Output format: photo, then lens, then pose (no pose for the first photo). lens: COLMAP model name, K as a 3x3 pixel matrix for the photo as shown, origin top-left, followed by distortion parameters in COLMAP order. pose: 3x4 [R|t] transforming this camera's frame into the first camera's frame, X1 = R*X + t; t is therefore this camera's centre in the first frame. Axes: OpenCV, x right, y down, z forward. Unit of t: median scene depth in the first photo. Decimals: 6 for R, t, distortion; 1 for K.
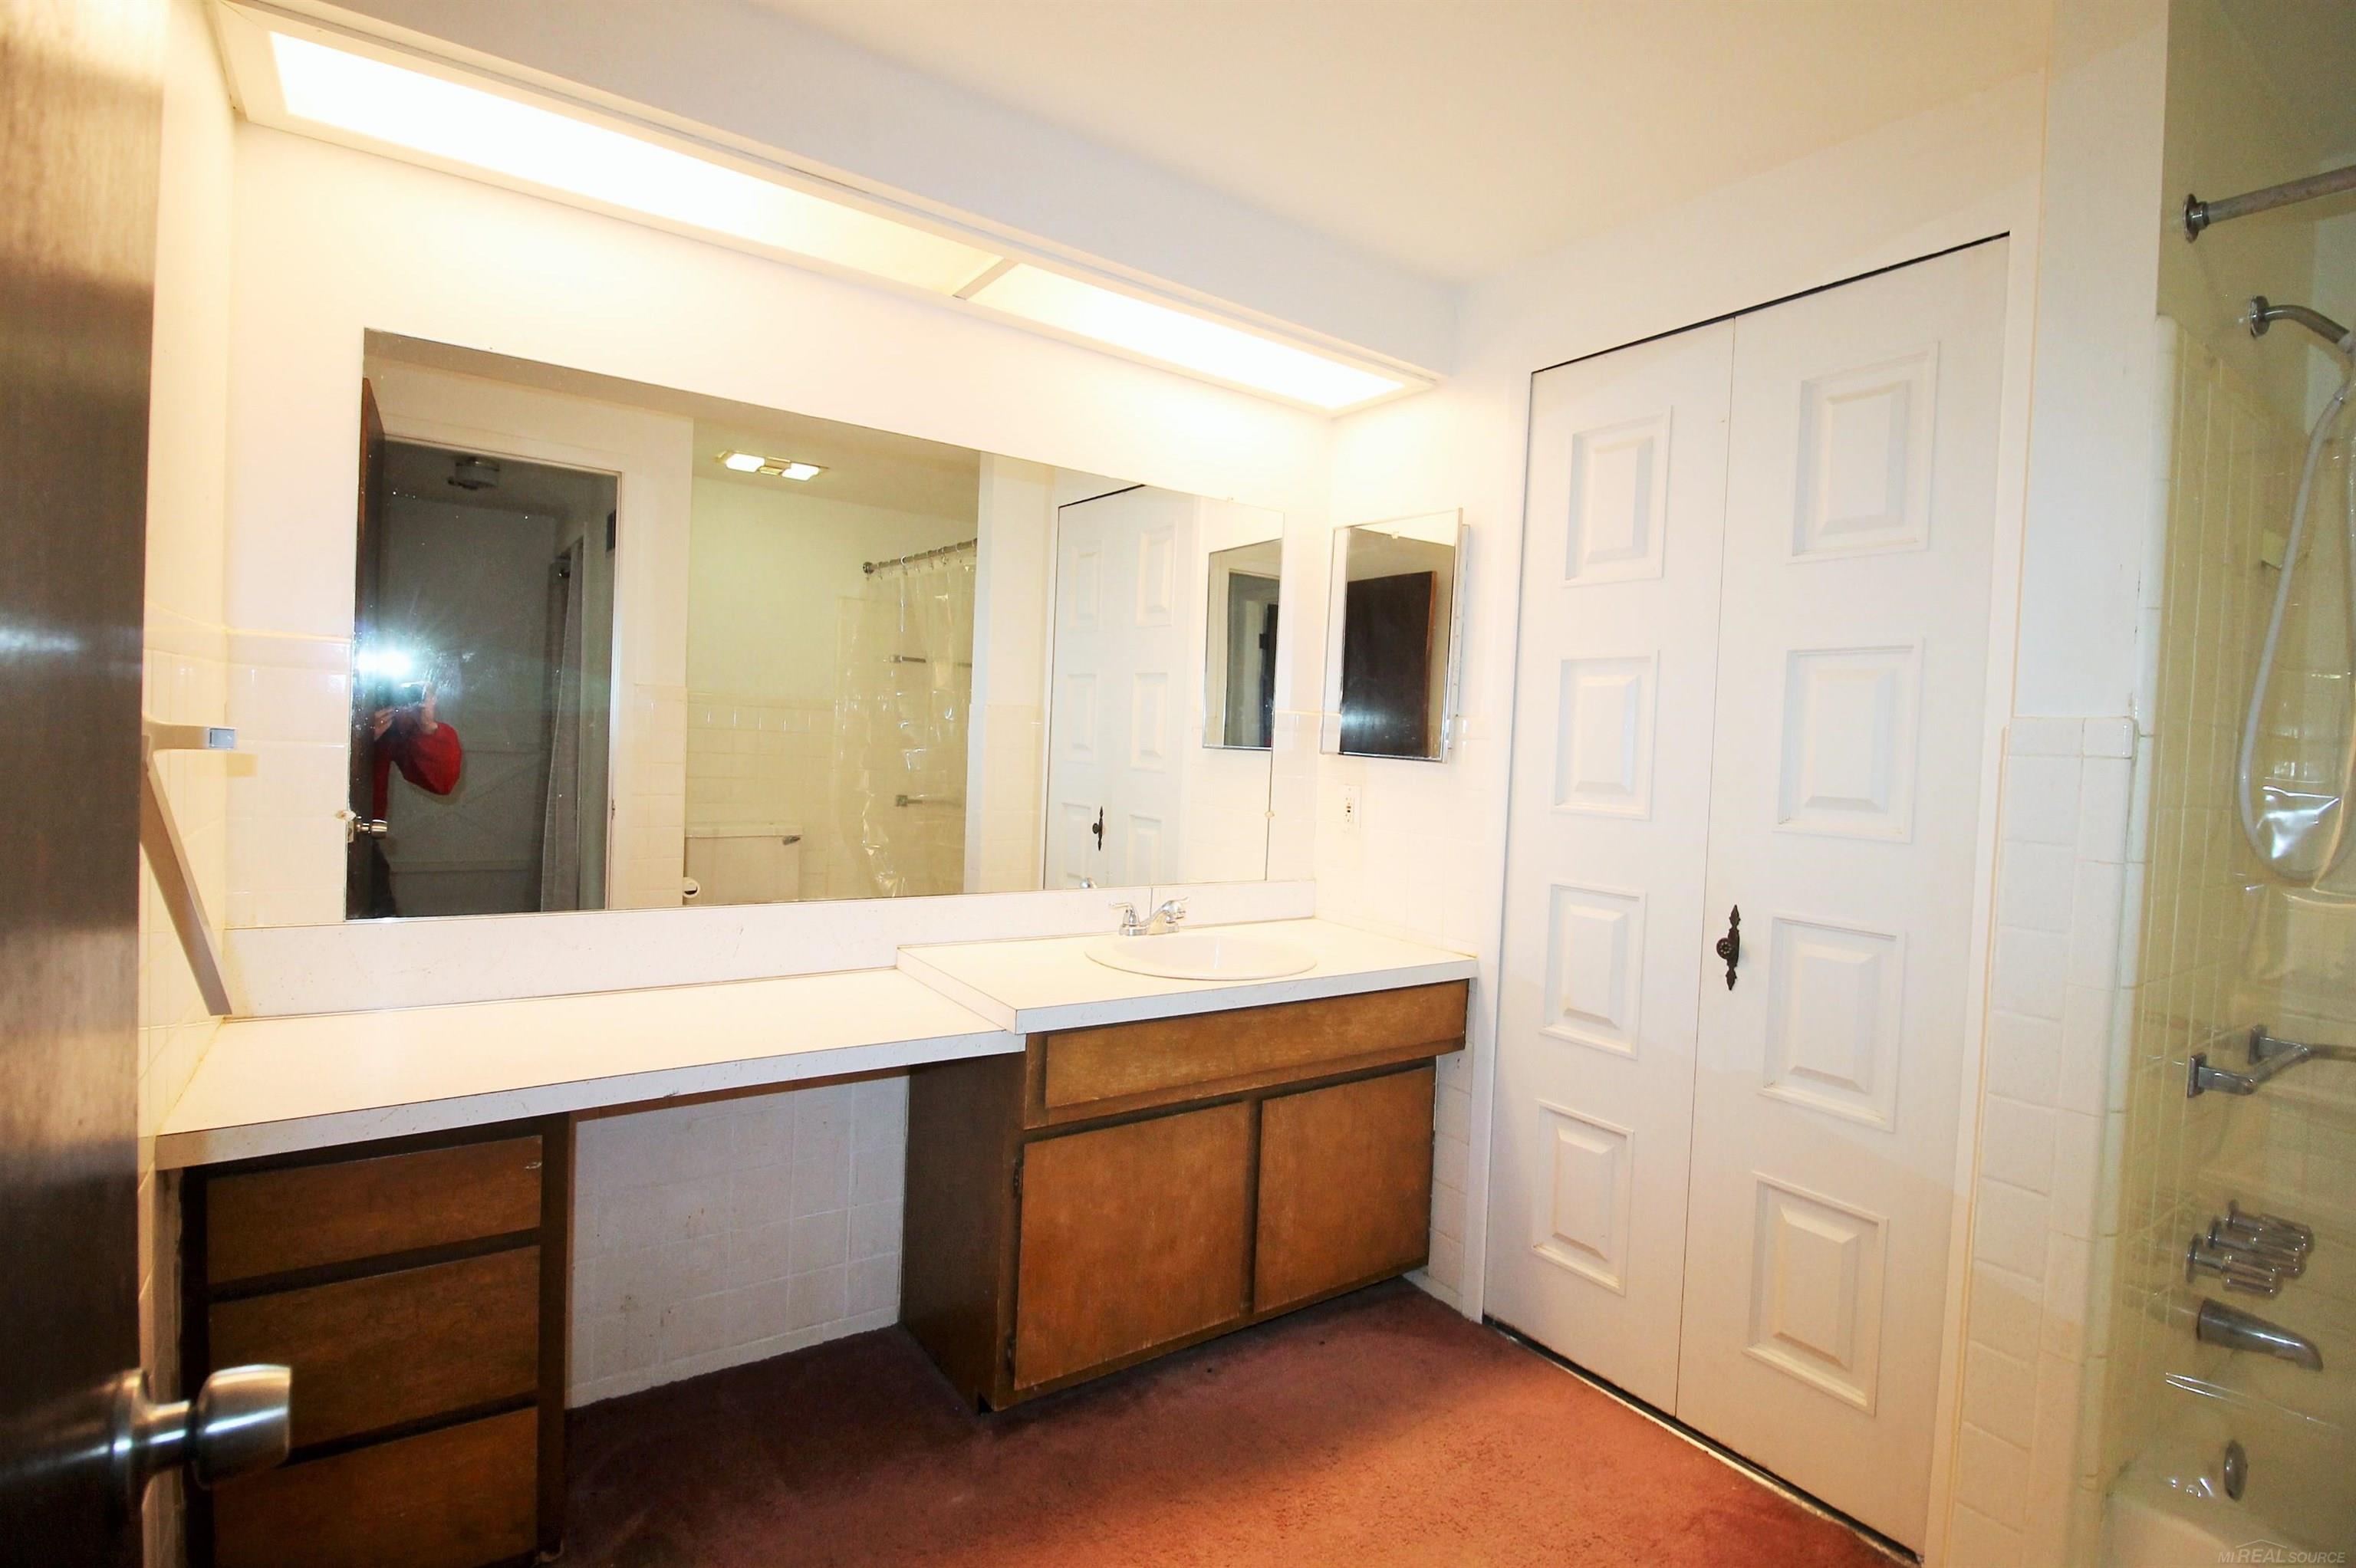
lens RADIAL K [[1108.6, 0, 1196.9], [0, 1108.6, 766.1], [0, 0, 1]] dist [-0.002601, -0.011967]
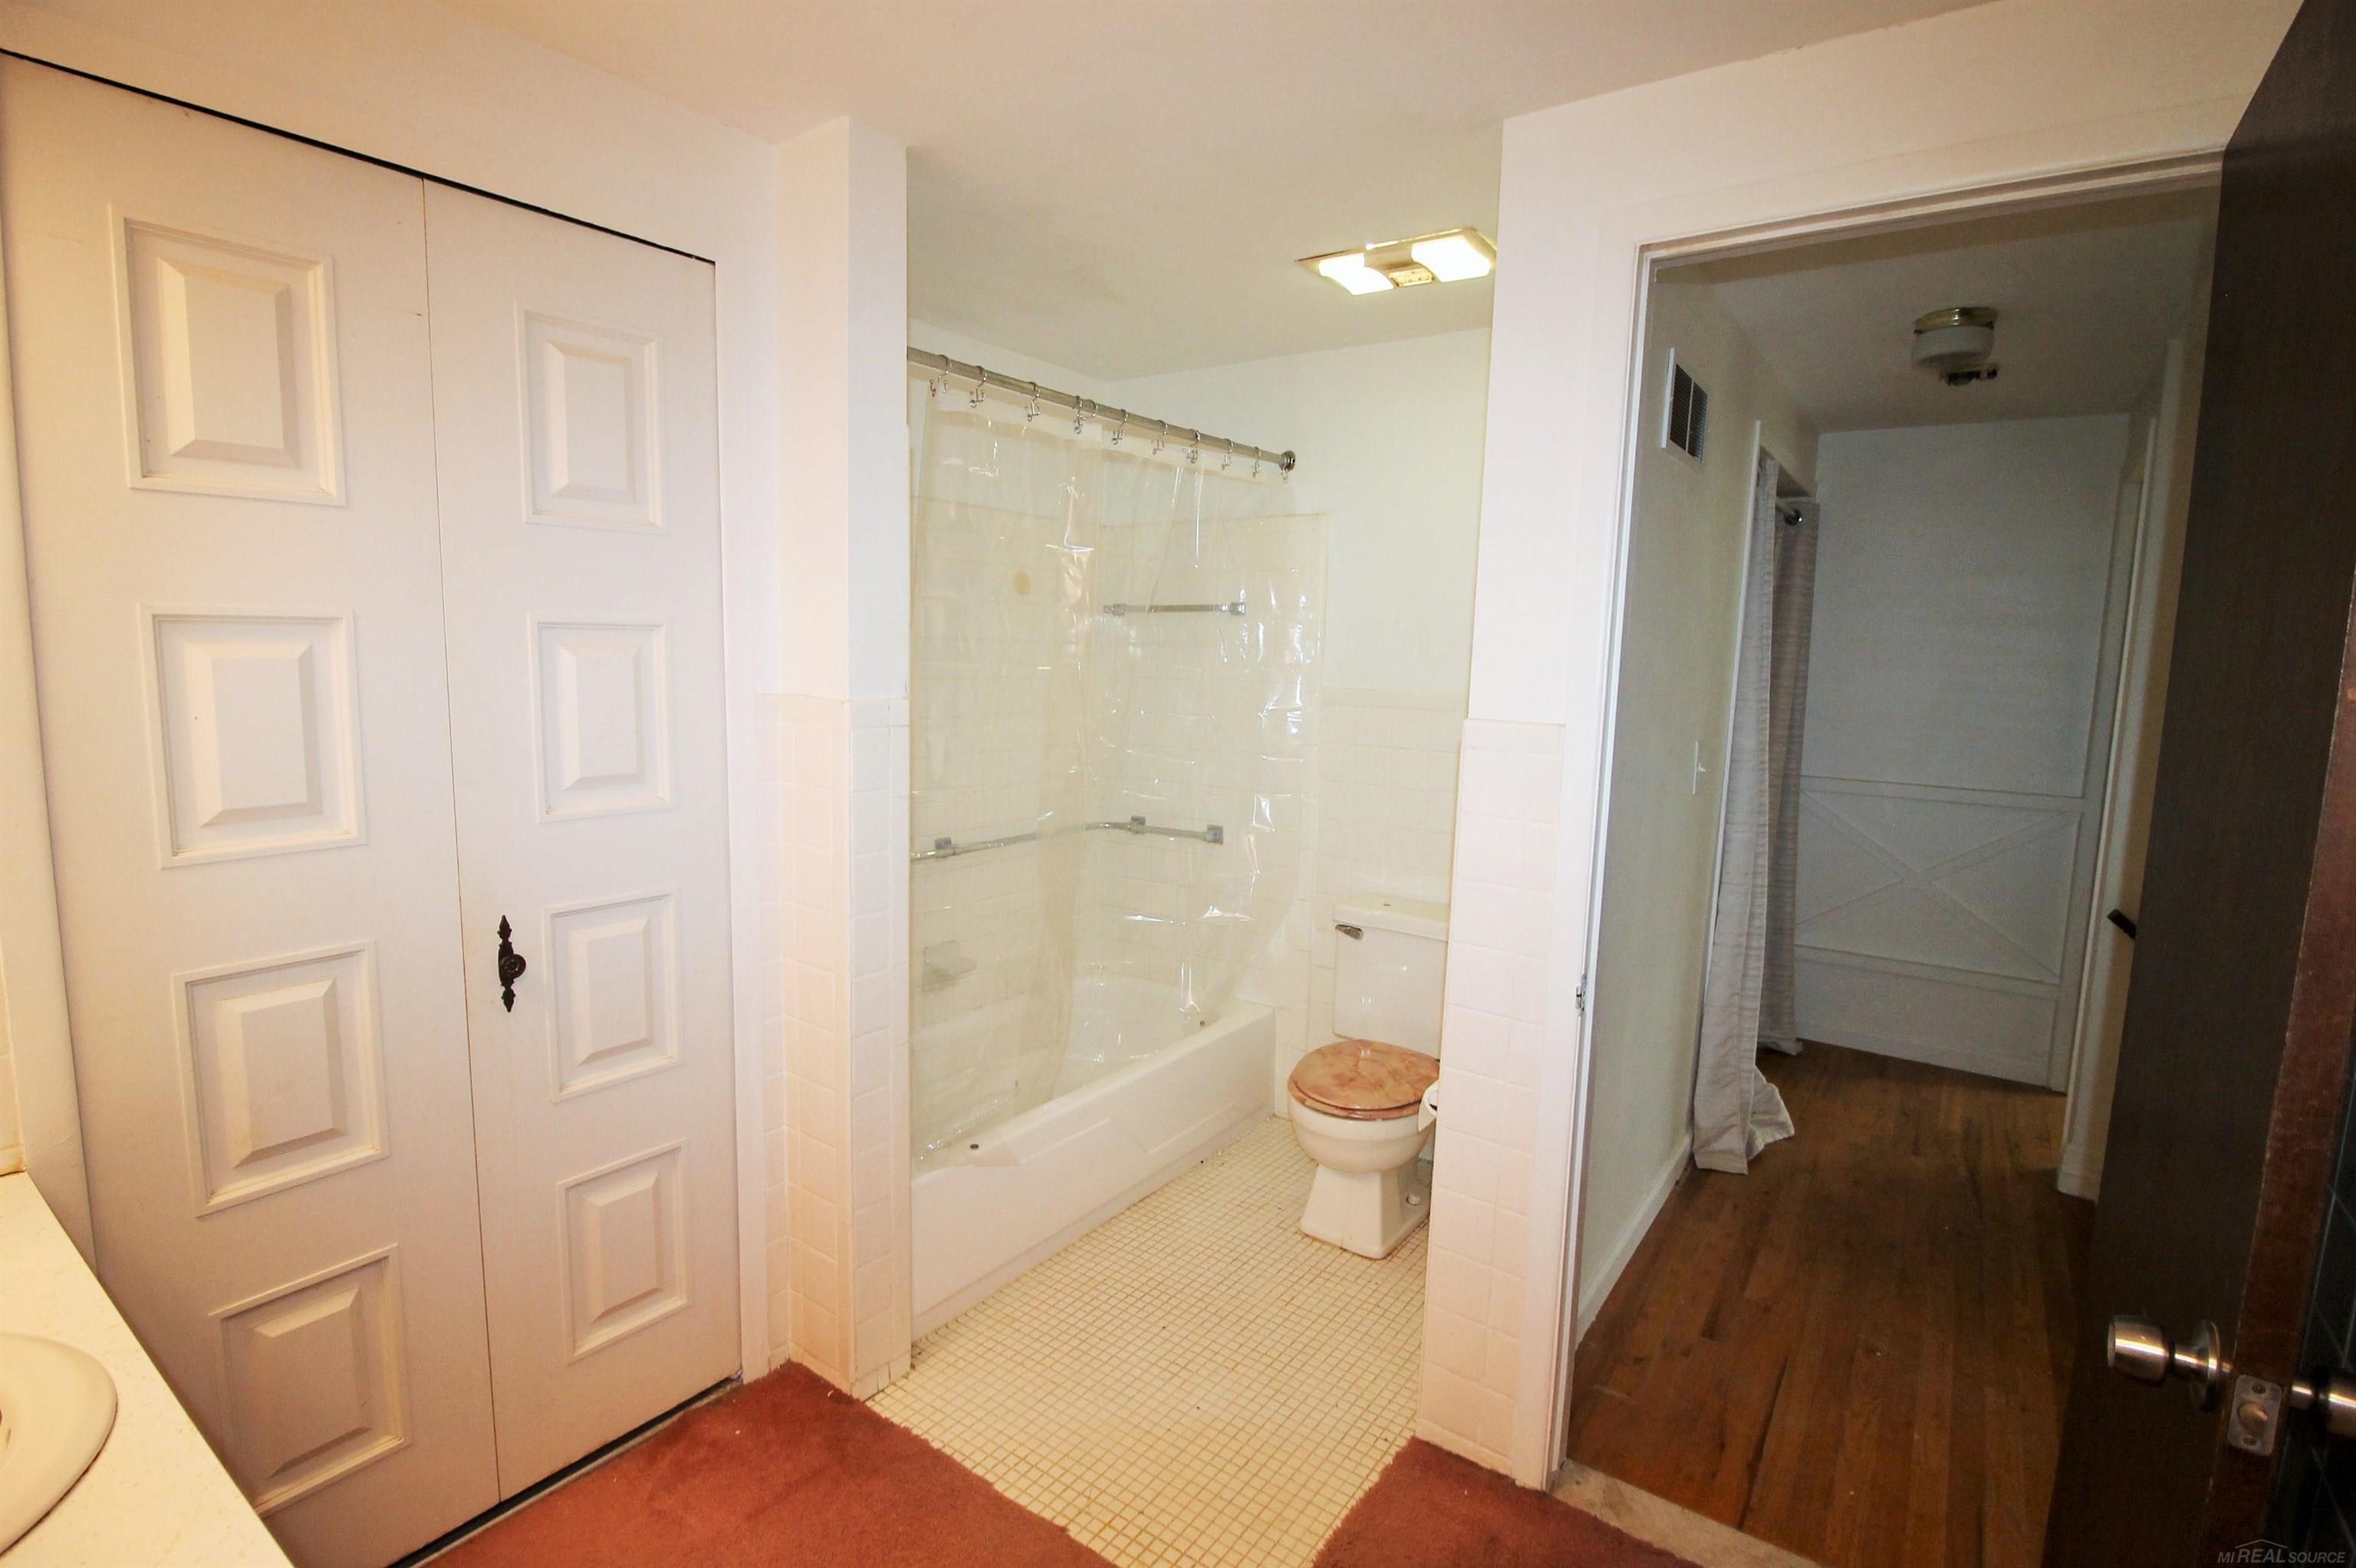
lens RADIAL K [[1108.6, 0, 1196.9], [0, 1108.6, 766.1], [0, 0, 1]] dist [-0.002601, -0.011967]
pose [[-0.335539, -0.167435, 0.927027, -0.473602], [-0.025602, 0.985335, 0.168699, -0.148999], [-0.941678, 0.032872, -0.334905, 0.775483]]
